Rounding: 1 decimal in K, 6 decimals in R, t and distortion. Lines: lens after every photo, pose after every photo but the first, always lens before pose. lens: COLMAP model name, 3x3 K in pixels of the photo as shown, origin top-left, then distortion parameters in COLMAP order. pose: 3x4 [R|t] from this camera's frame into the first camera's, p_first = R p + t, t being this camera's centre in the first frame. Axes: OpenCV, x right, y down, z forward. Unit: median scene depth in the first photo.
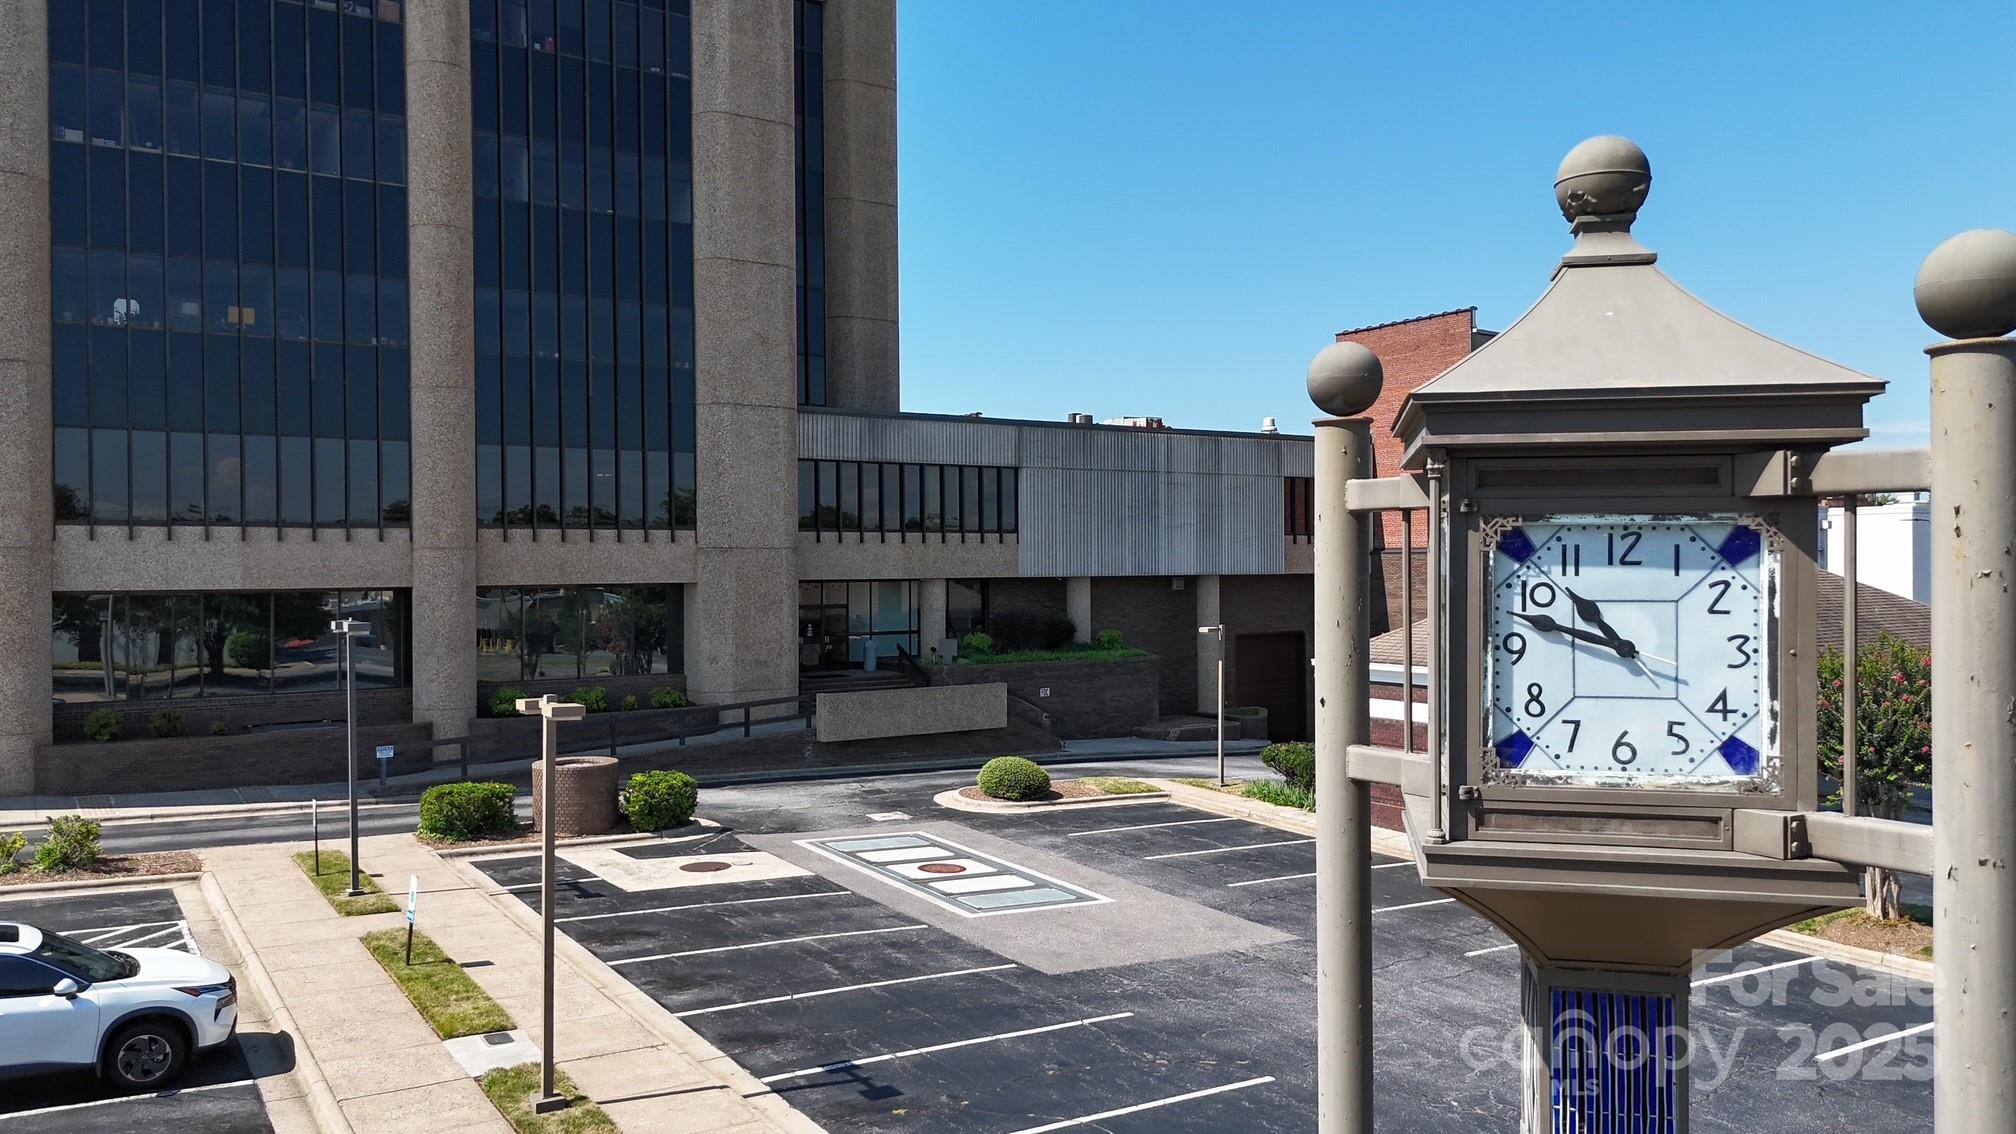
lens RADIAL K [[1602.9, 0, 1008.0], [0, 1602.9, 567.0], [0, 0, 1]] dist [0.000068, -0.001326]
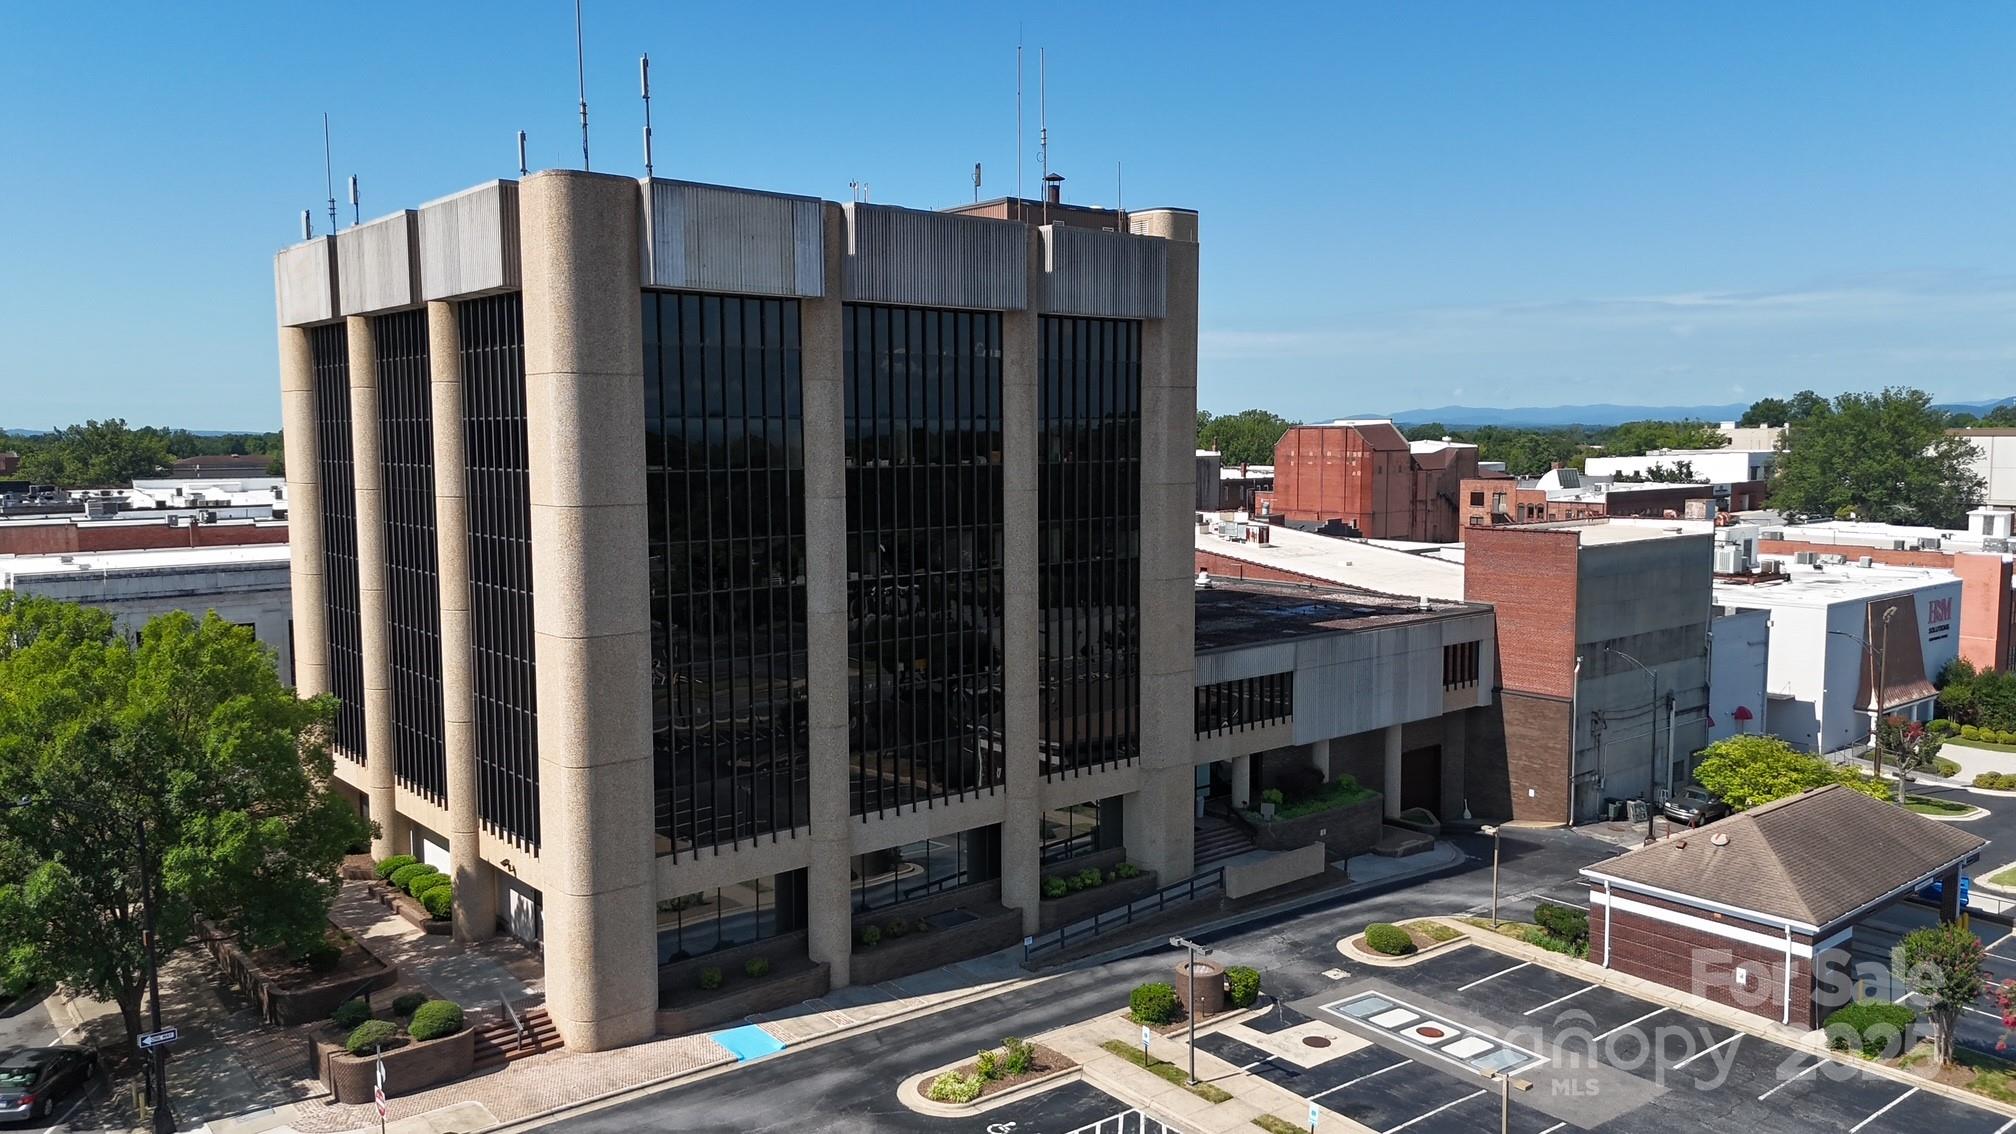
lens RADIAL K [[1540.9, 0, 1044.6], [0, 1540.9, 560.7], [0, 0, 1]] dist [0.031371, -0.004771]
pose [[0.996449, -0.005549, 0.084012, -0.347645], [0.001384, 0.998770, 0.049555, -0.239703], [-0.084184, -0.049263, 0.995232, -0.370267]]
